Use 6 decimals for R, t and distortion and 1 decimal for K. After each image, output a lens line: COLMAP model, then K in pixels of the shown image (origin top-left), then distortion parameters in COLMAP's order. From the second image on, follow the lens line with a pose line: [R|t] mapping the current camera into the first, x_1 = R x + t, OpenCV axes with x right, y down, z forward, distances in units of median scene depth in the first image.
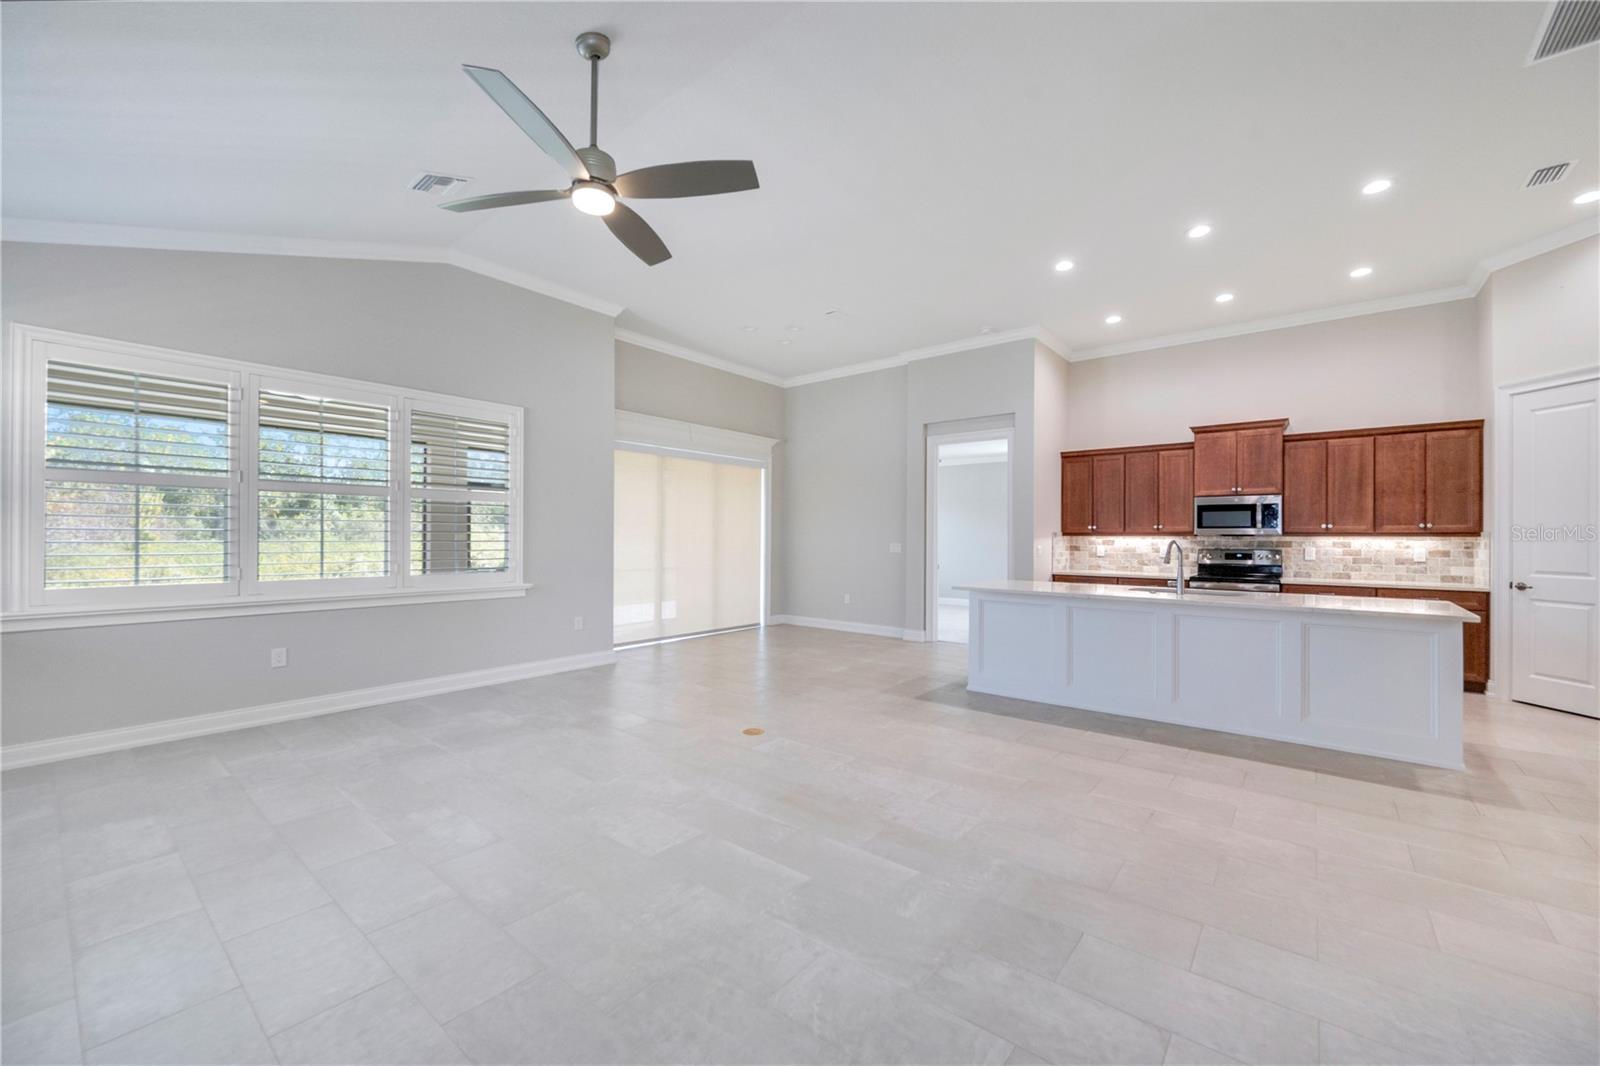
lens RADIAL K [[630.0, 0, 802.3], [0, 630.0, 536.6], [0, 0, 1]] dist [0.001168, 0.000344]
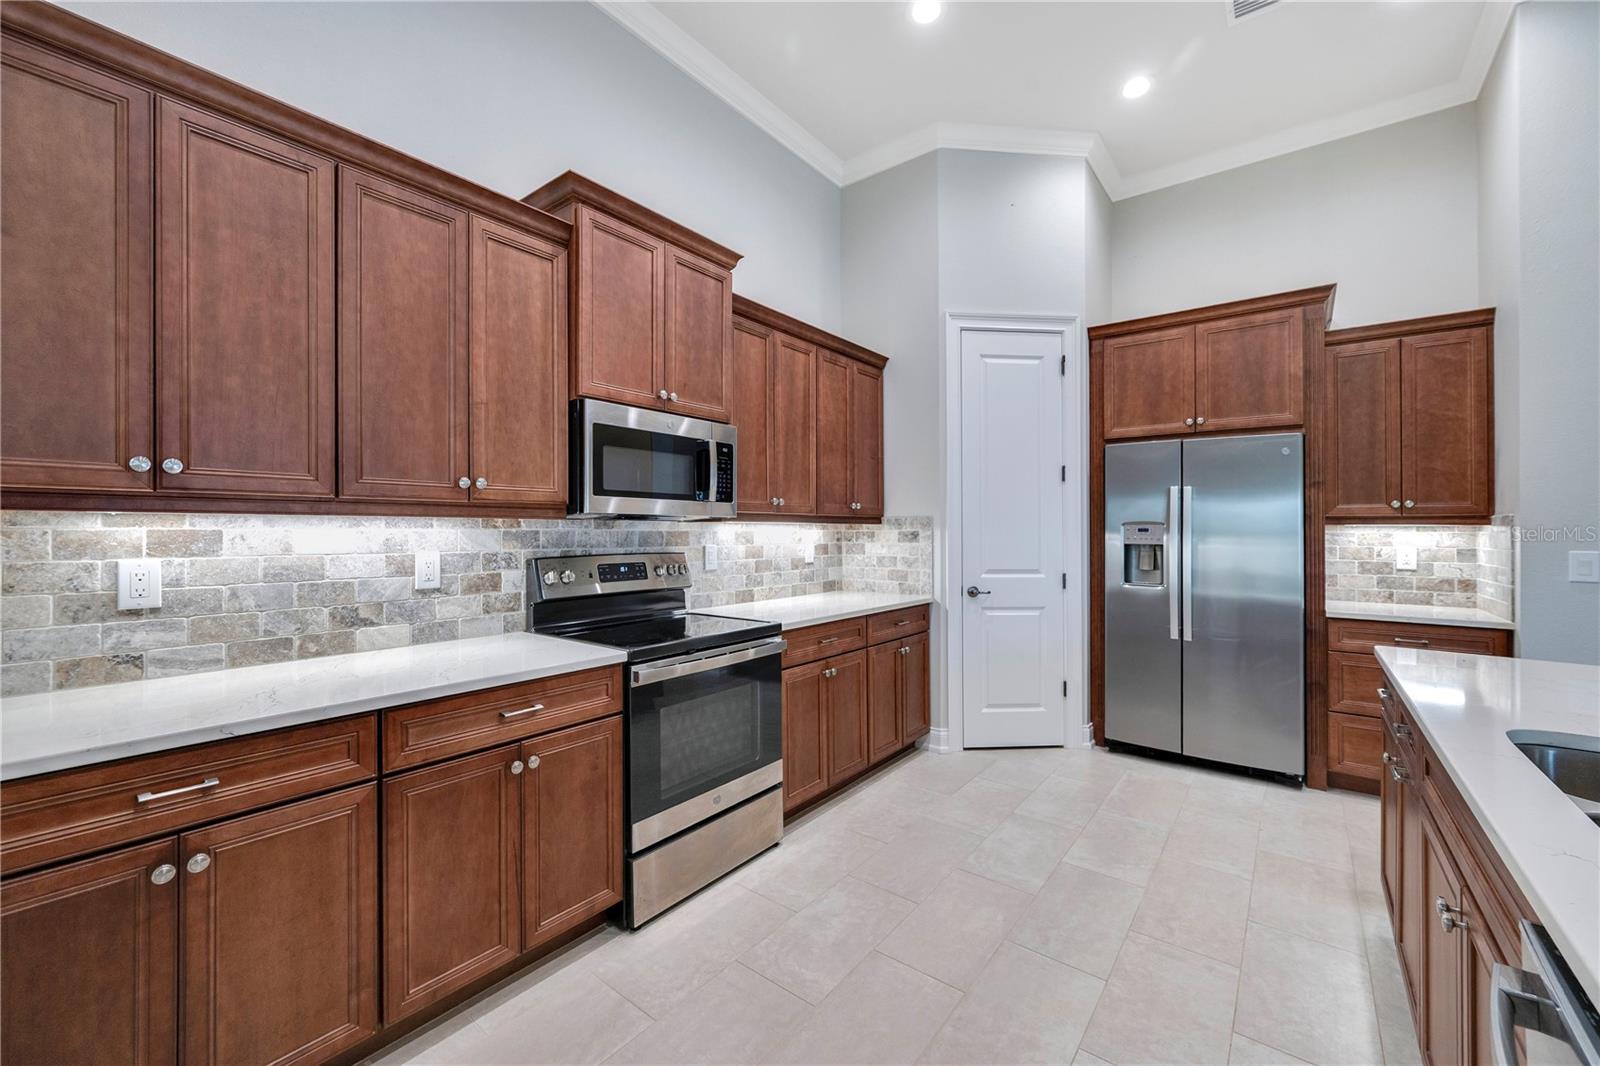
lens RADIAL K [[630.0, 0, 801.8], [0, 630.0, 529.0], [0, 0, 1]] dist [0.001168, 0.000344]
pose [[0.000961, -0.006041, 0.999981, 0.323338], [-0.006176, 0.999963, 0.006047, 0.001805], [-0.999980, -0.006181, 0.000923, 0.957265]]
